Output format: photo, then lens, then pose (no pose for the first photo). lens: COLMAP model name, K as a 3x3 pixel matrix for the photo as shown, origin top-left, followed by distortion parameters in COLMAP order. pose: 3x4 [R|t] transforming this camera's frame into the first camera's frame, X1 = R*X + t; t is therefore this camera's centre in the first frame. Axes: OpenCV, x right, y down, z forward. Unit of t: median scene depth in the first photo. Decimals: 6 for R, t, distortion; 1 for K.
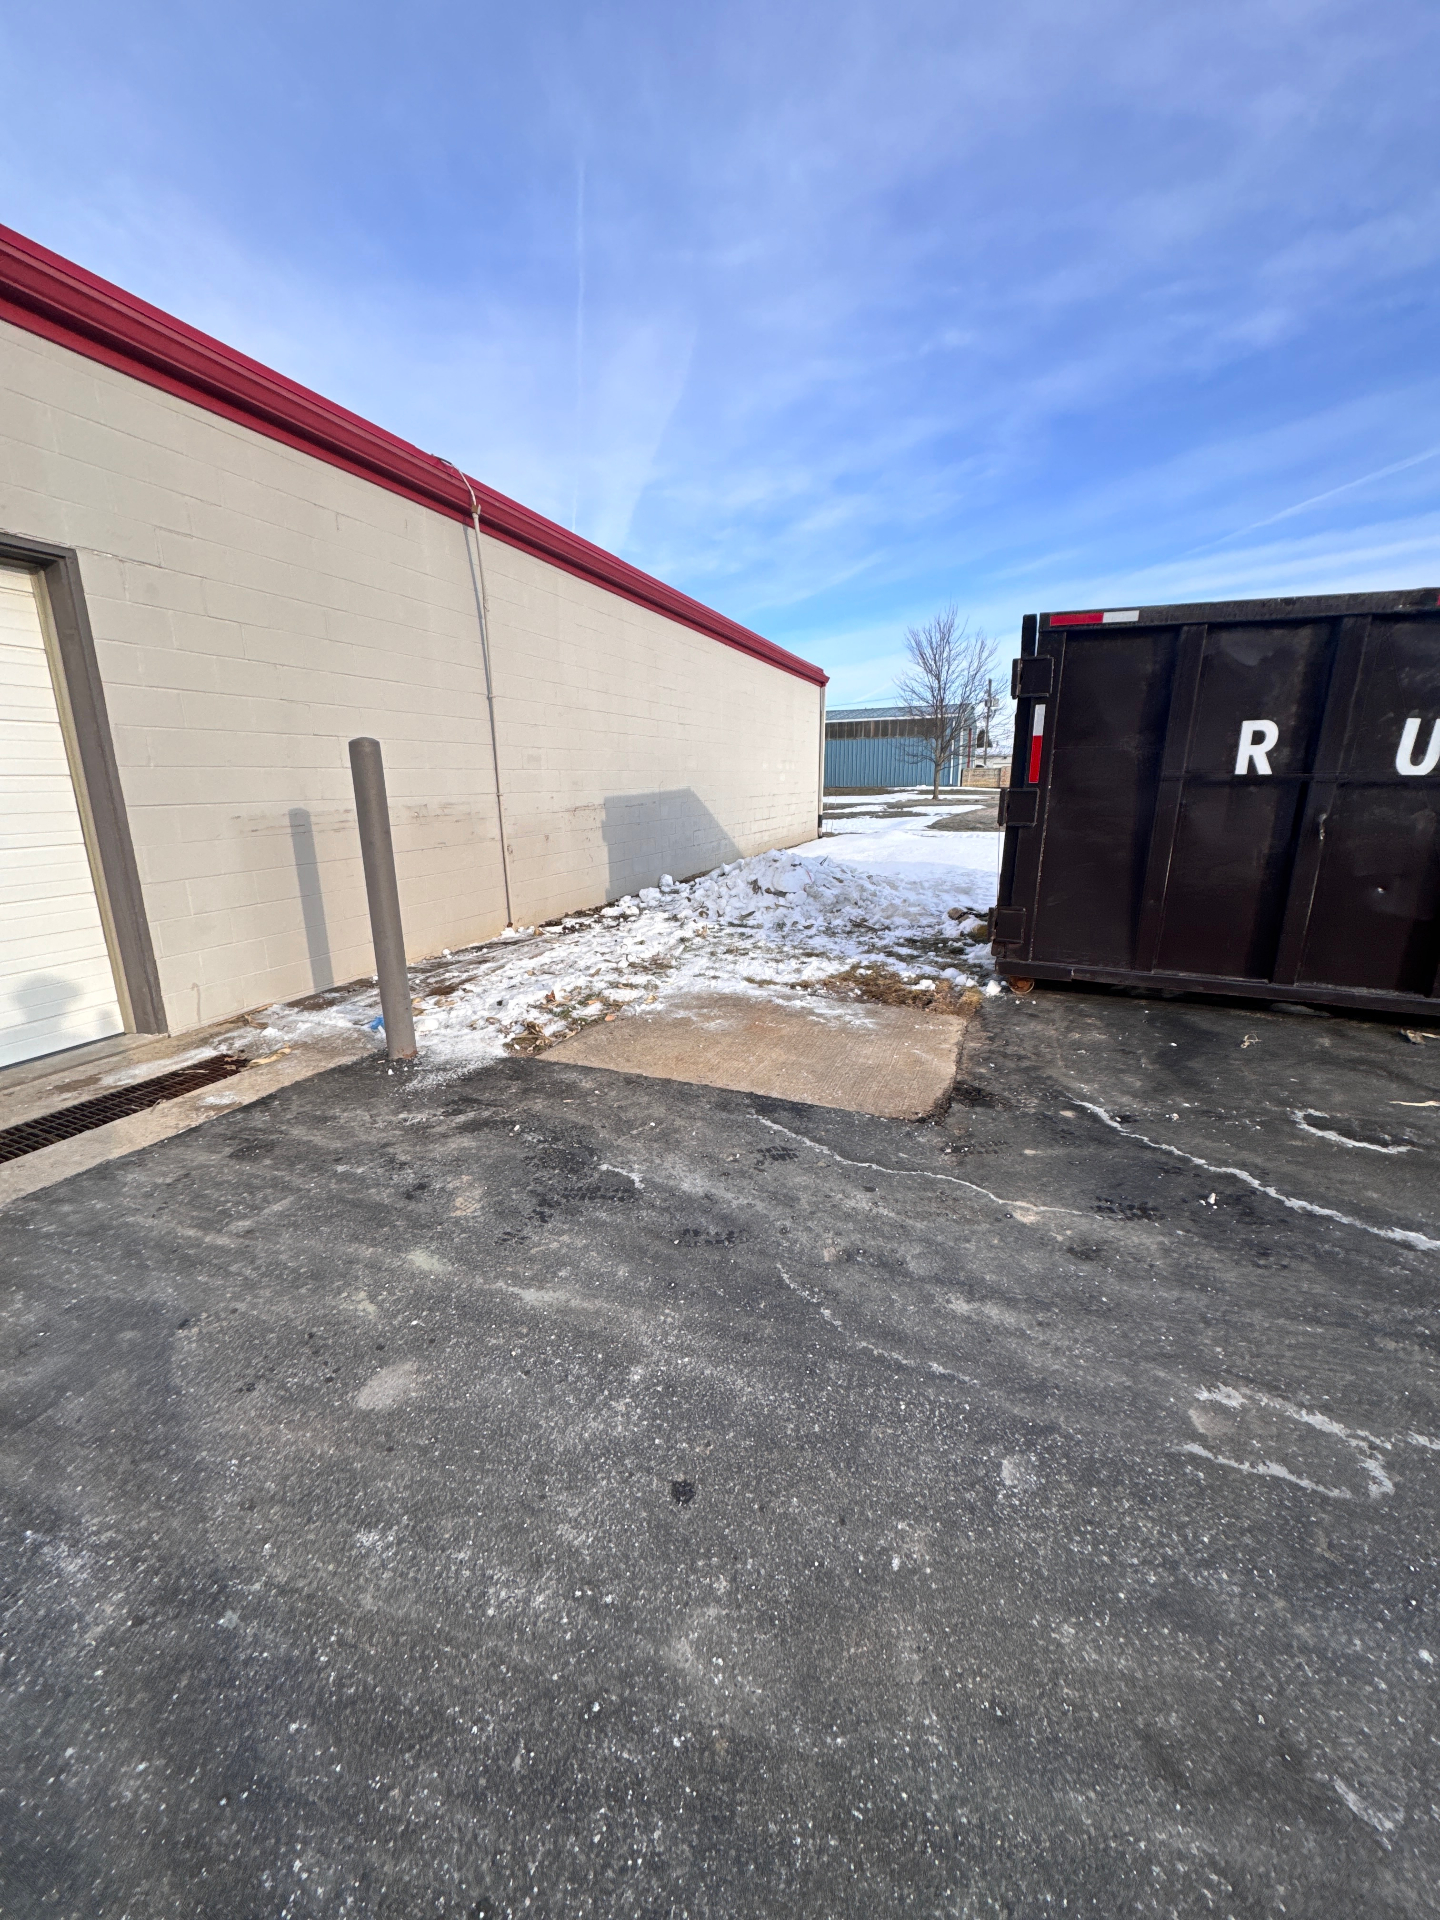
lens RADIAL K [[755.3, 0, 718.1], [0, 755.3, 962.7], [0, 0, 1]] dist [-0.005562, -0.001696]
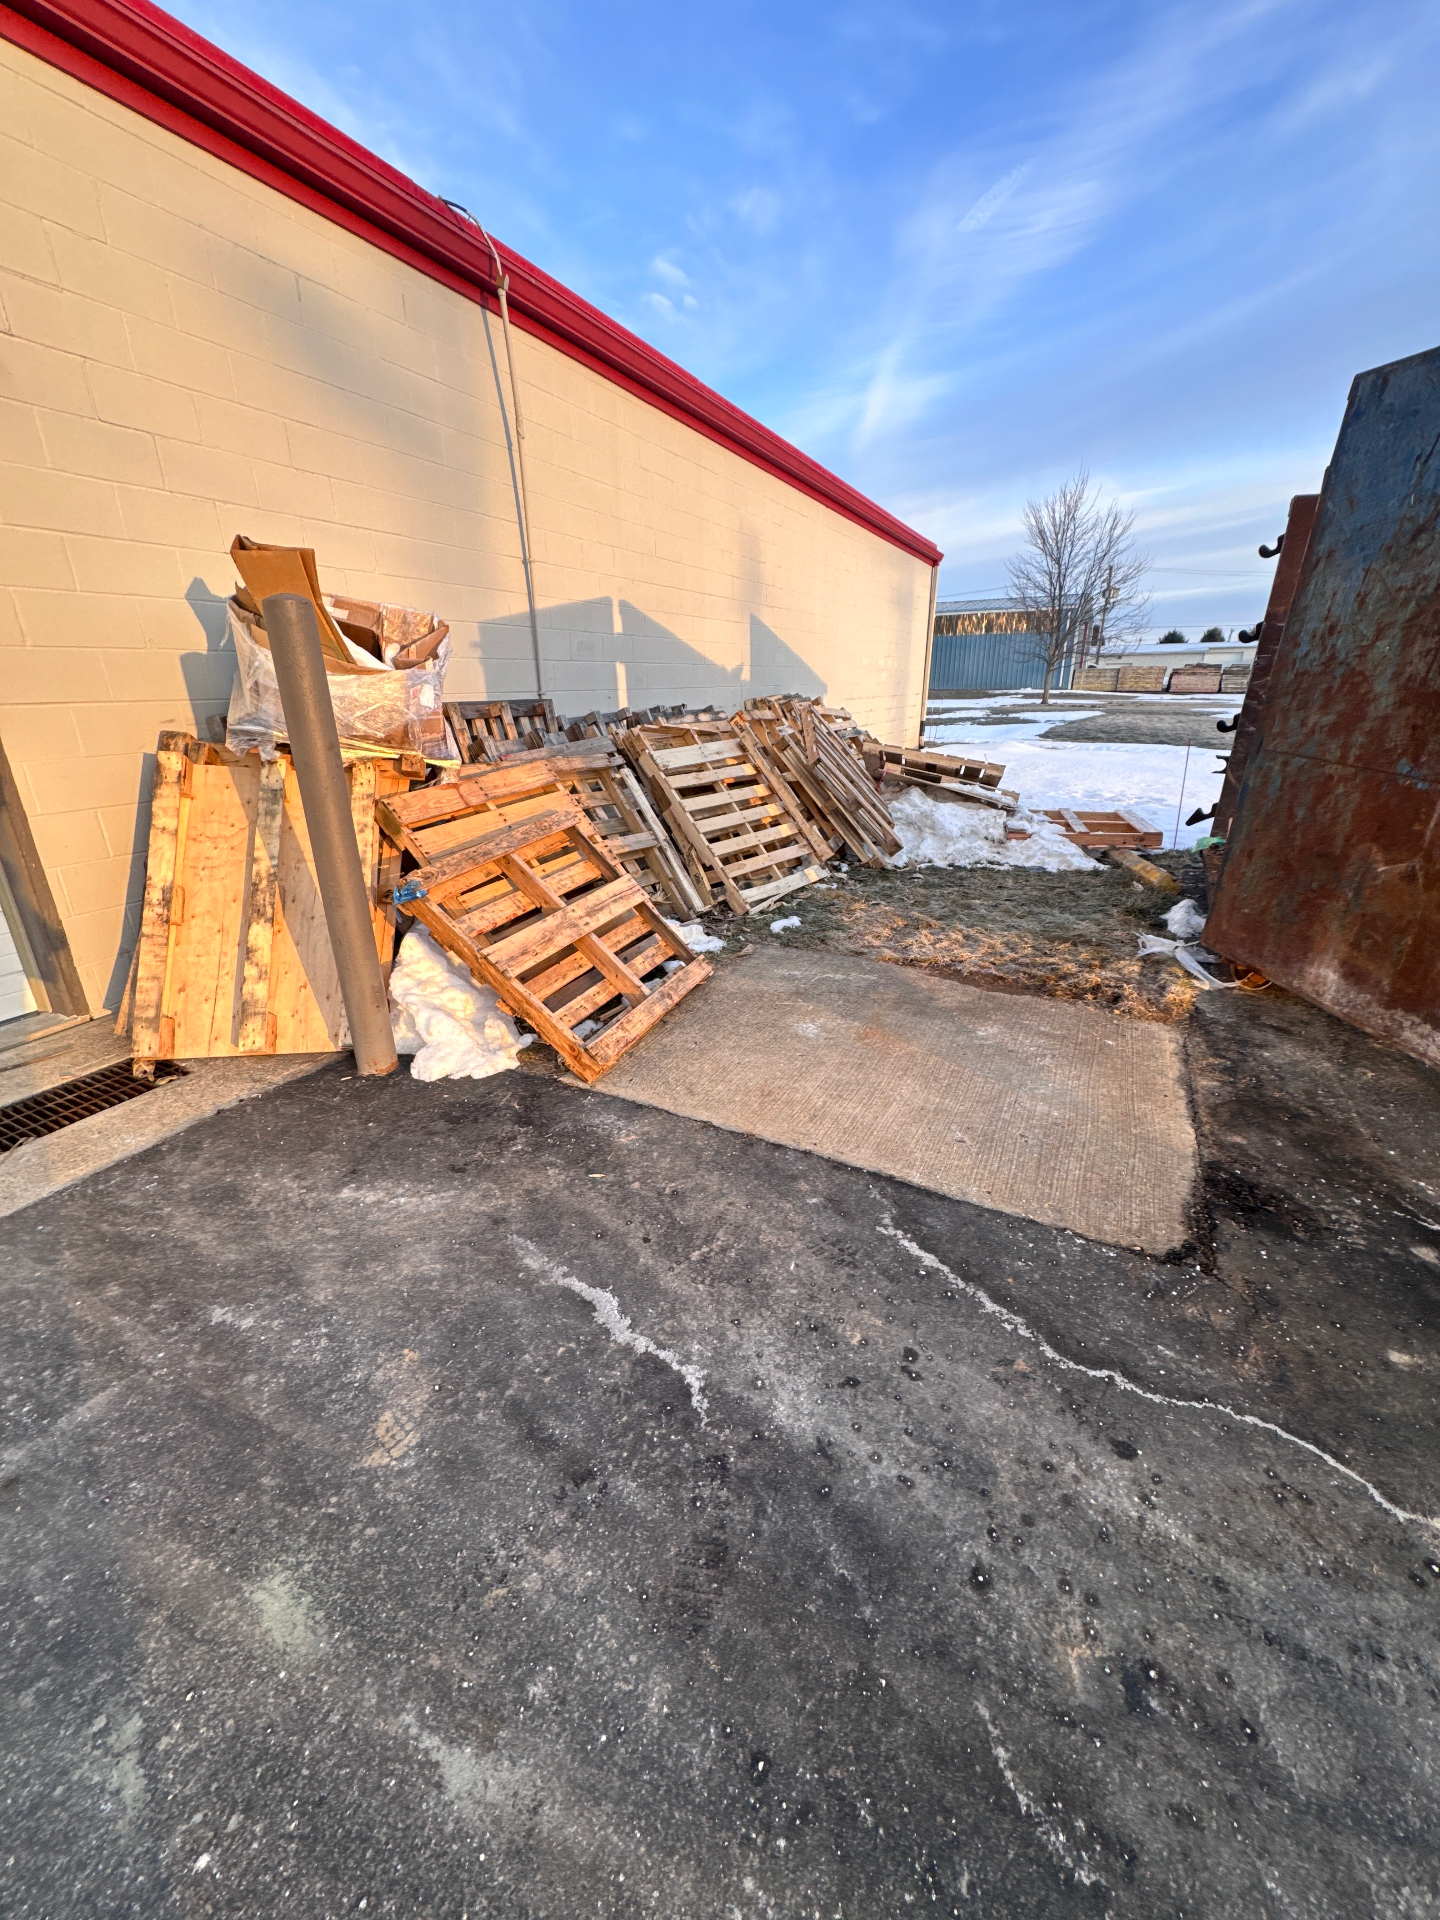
lens RADIAL K [[755.3, 0, 724.3], [0, 755.3, 965.8], [0, 0, 1]] dist [-0.005562, -0.001696]
pose [[0.995642, 0.035874, -0.086083, -0.035011], [-0.025092, 0.992064, 0.123207, -0.071324], [0.089820, -0.120510, 0.988640, 0.347182]]
